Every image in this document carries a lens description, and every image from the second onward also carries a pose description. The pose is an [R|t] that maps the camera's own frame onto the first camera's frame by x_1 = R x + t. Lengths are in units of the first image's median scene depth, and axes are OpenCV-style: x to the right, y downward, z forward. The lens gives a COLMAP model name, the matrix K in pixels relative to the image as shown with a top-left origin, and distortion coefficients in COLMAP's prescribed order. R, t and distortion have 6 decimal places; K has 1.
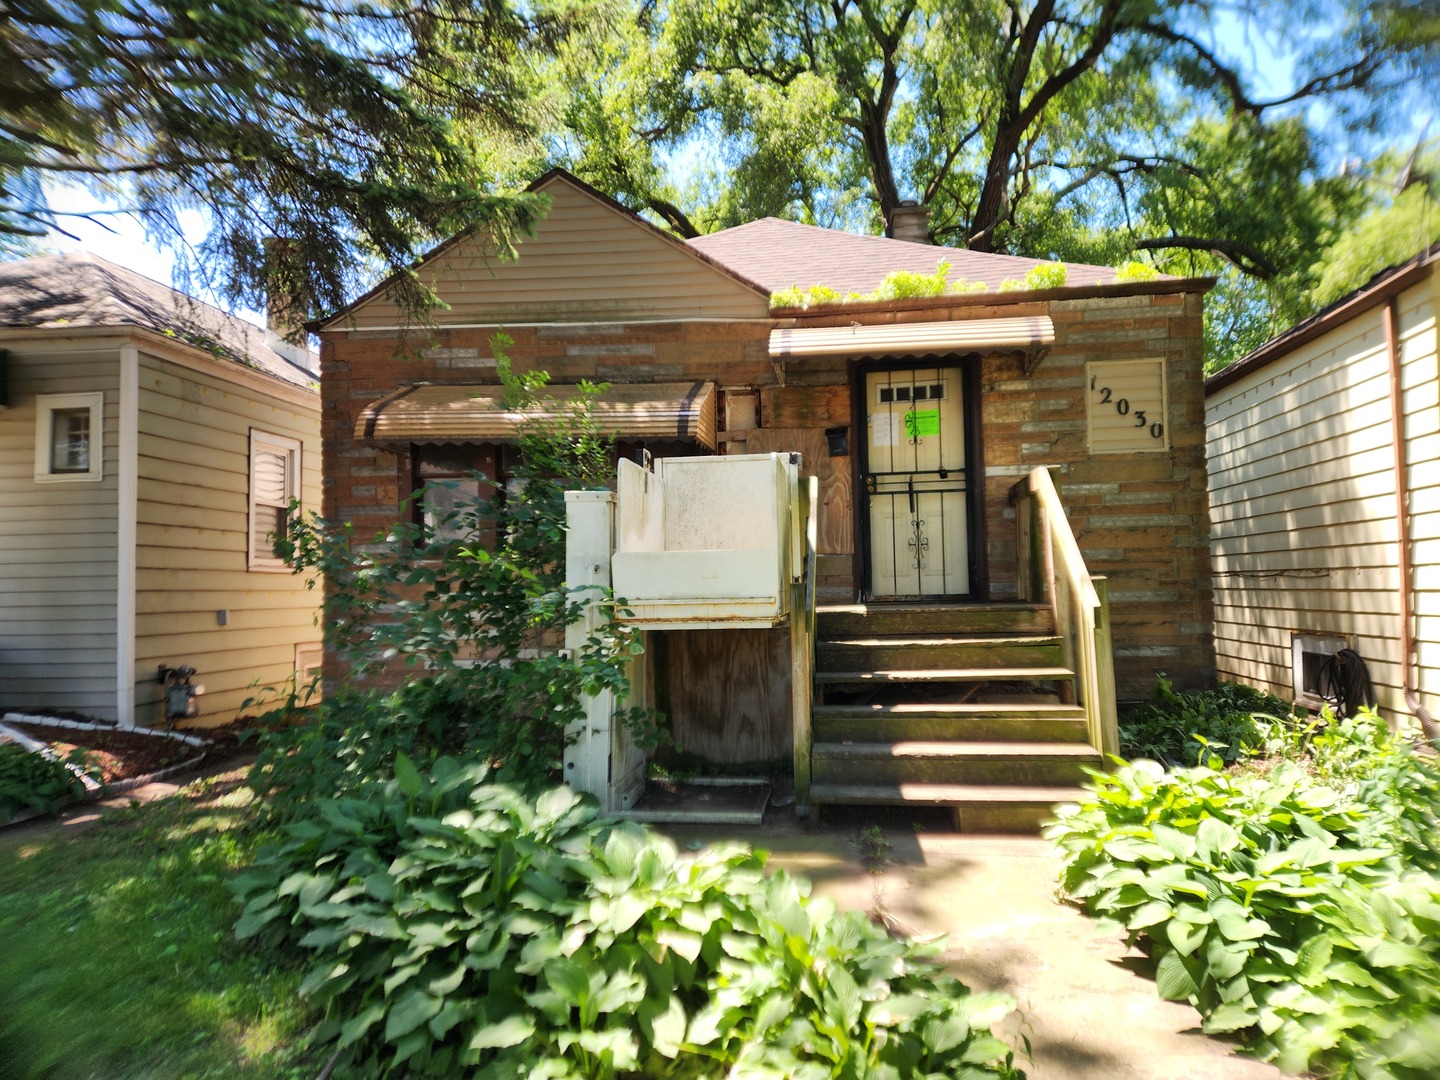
lens RADIAL K [[963.0, 0, 725.0], [0, 963.0, 541.5], [0, 0, 1]] dist [0.012325, 0.000662]
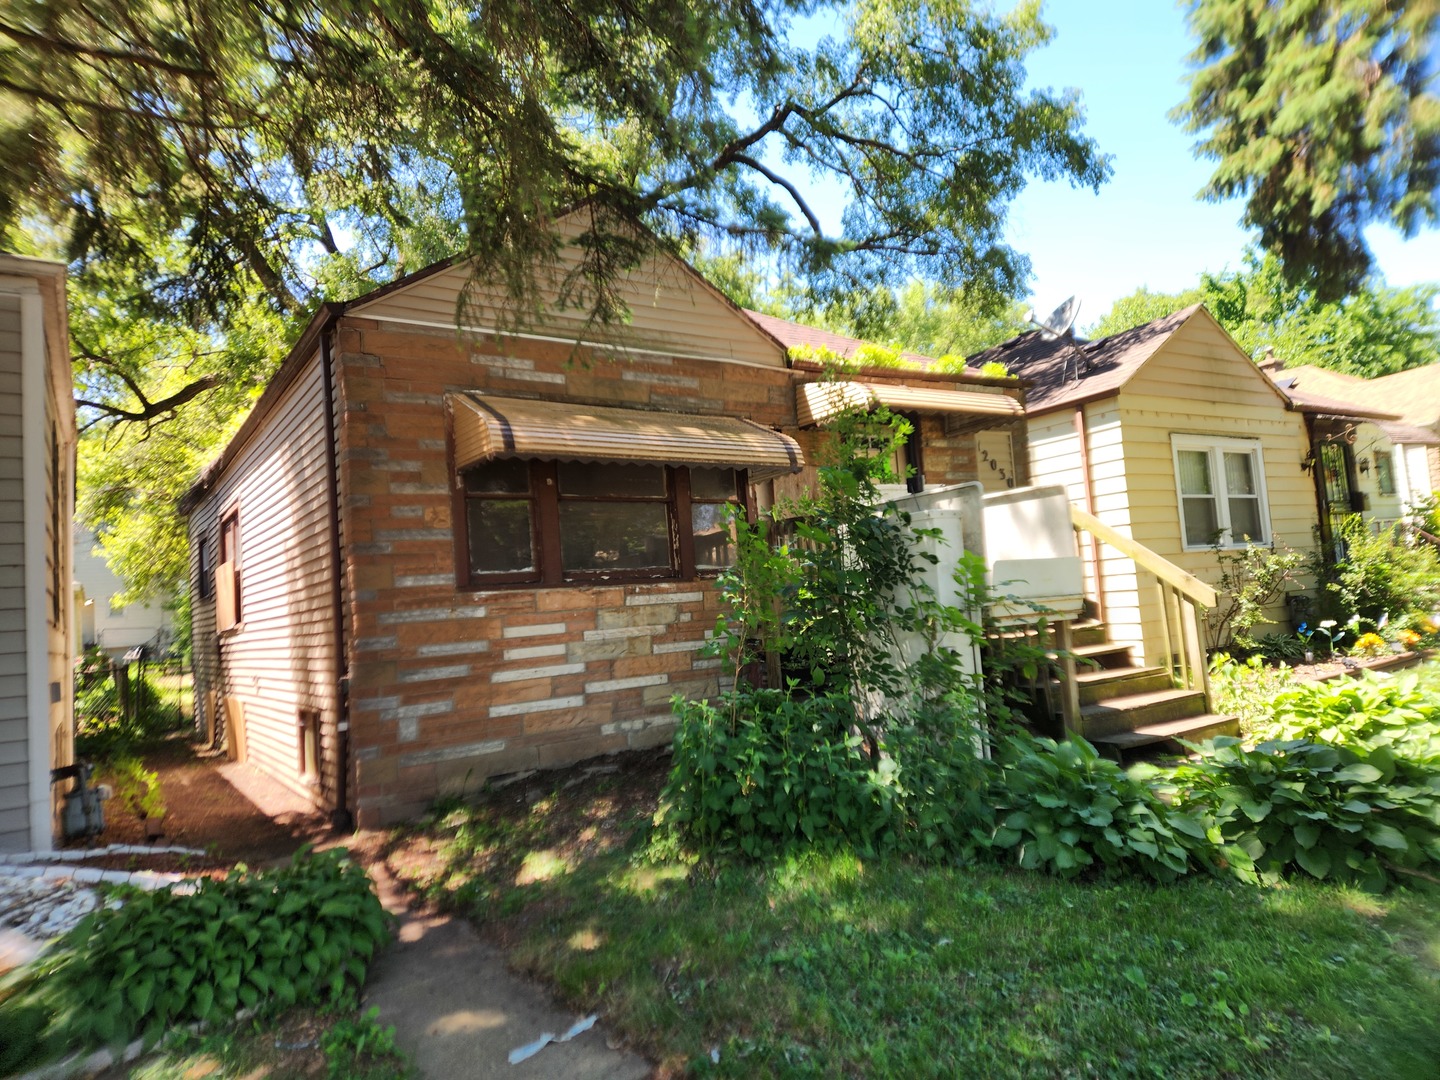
lens RADIAL K [[963.0, 0, 719.4], [0, 963.0, 535.7], [0, 0, 1]] dist [0.012325, 0.000662]
pose [[0.760351, 0.010243, 0.649432, -0.751063], [0.025466, 0.998637, -0.045566, 0.013867], [-0.649013, 0.051184, 0.759054, 0.204641]]
